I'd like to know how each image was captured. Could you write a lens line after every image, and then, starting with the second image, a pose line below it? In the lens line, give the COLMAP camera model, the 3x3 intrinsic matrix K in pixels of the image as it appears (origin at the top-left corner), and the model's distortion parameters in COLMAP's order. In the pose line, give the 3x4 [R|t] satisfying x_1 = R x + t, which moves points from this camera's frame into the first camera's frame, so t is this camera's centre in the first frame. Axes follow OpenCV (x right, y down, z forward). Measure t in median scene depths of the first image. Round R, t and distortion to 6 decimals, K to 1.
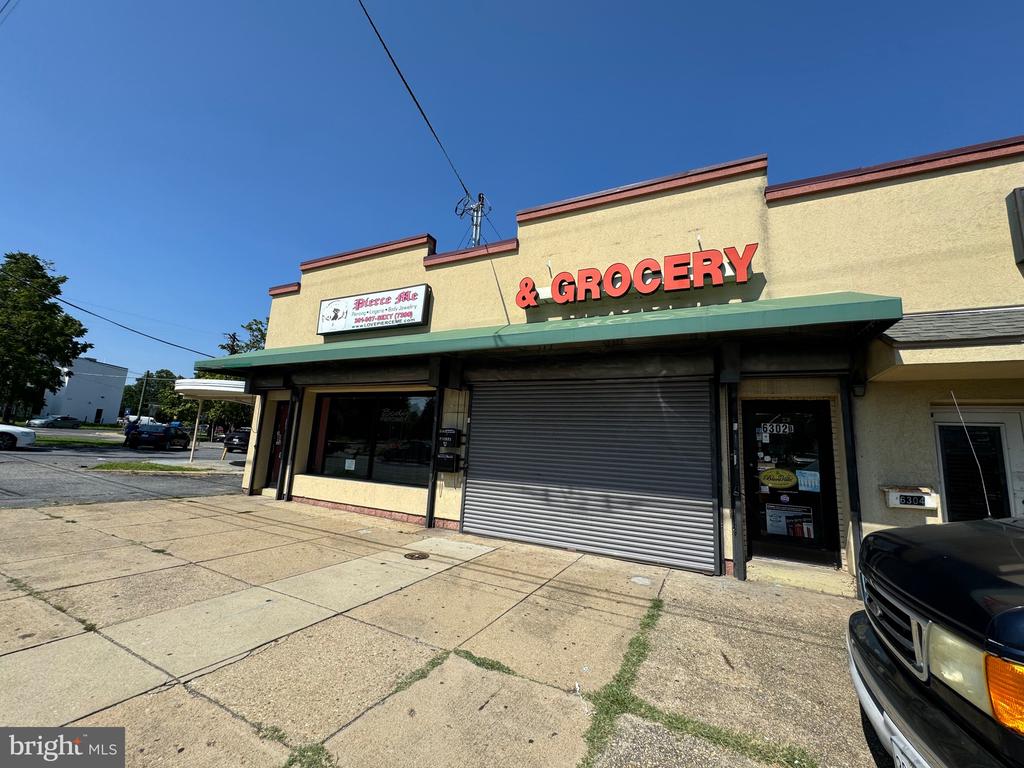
lens RADIAL K [[408.8, 0, 512.0], [0, 408.8, 384.0], [0, 0, 1]] dist [-0.000903, -0.000075]
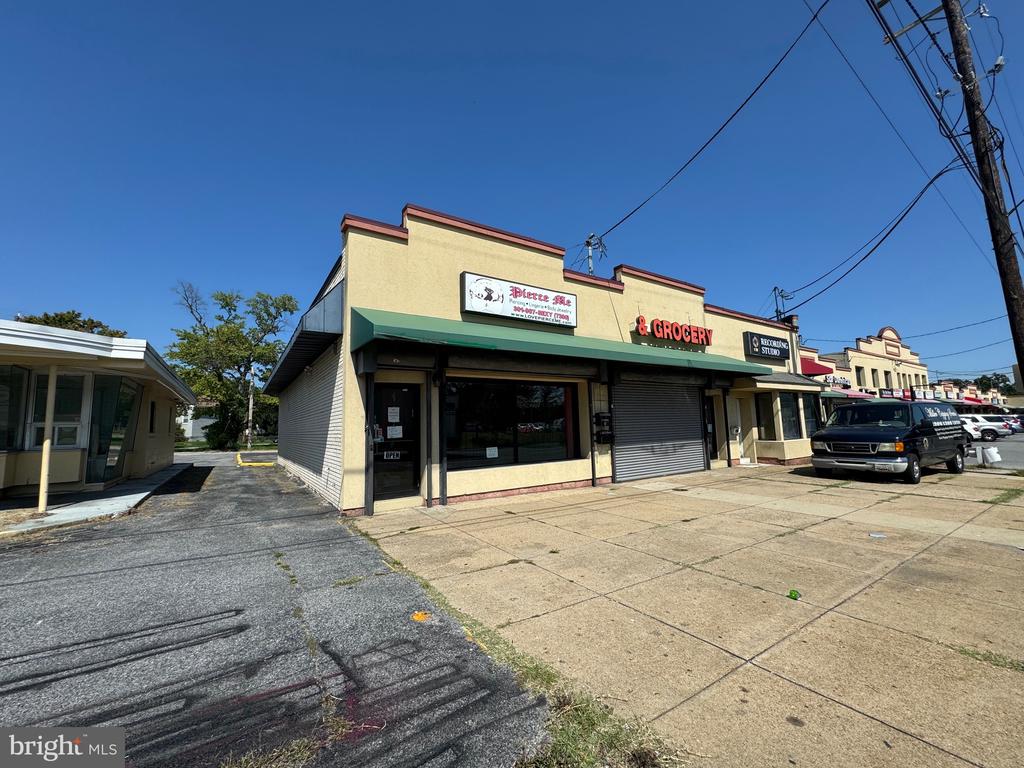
lens RADIAL K [[408.8, 0, 512.0], [0, 408.8, 384.0], [0, 0, 1]] dist [-0.000903, -0.000075]
pose [[0.500007, 0.020006, 0.865790, -1.686312], [-0.087351, 0.995800, 0.027436, 0.002859], [-0.861605, -0.089346, 0.499654, 0.660725]]
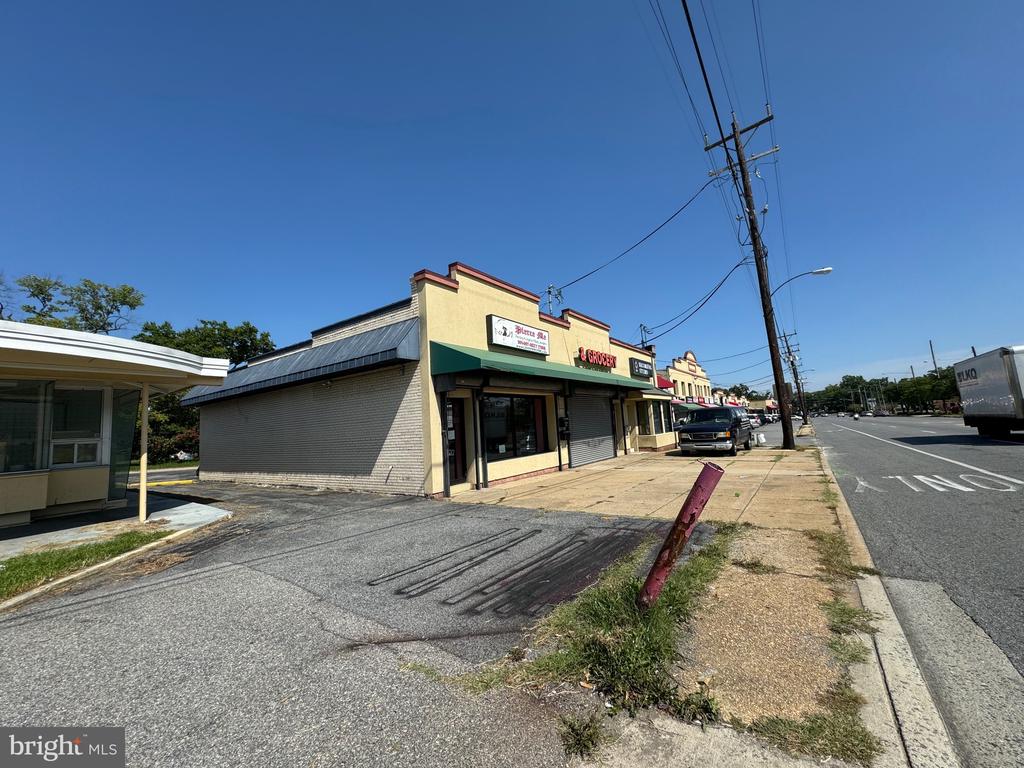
lens RADIAL K [[408.8, 0, 512.0], [0, 408.8, 384.0], [0, 0, 1]] dist [-0.000903, -0.000075]
pose [[0.160859, 0.037420, 0.986268, -2.325884], [-0.093501, 0.995365, -0.022515, 0.023193], [-0.982538, -0.088596, 0.163612, 1.060788]]
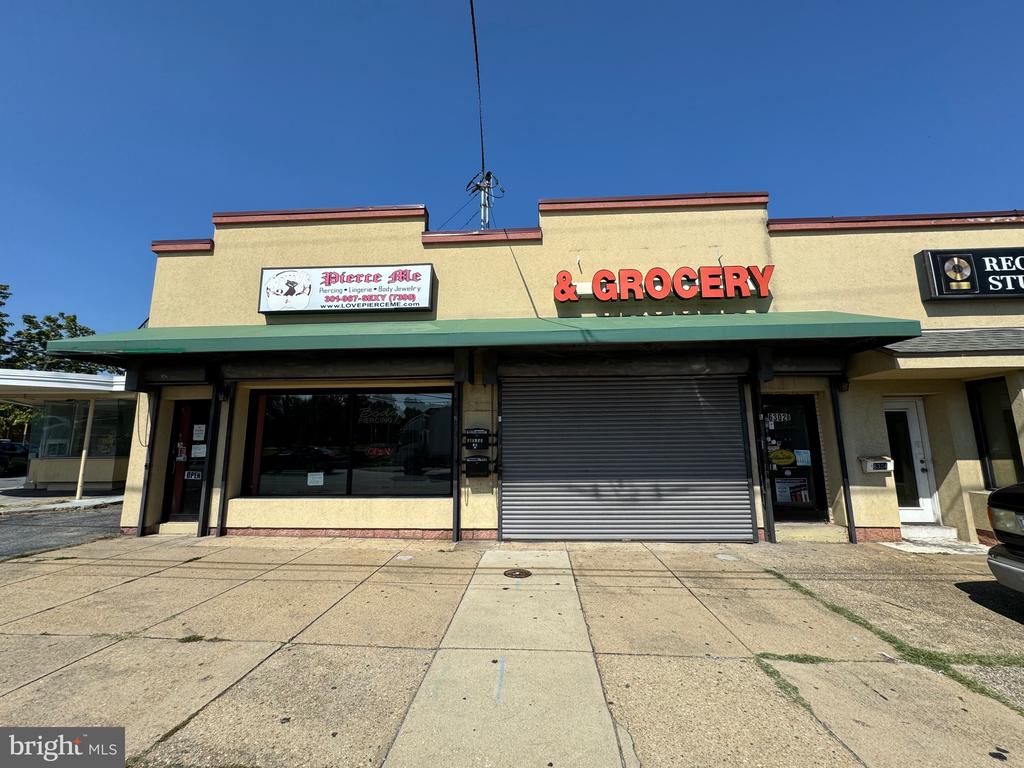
lens RADIAL K [[408.8, 0, 512.0], [0, 408.8, 384.0], [0, 0, 1]] dist [-0.000903, -0.000075]
pose [[0.916685, -0.000374, 0.399611, -0.498713], [-0.007037, 0.999829, 0.017078, -0.006567], [-0.399549, -0.018467, 0.916526, 0.161414]]
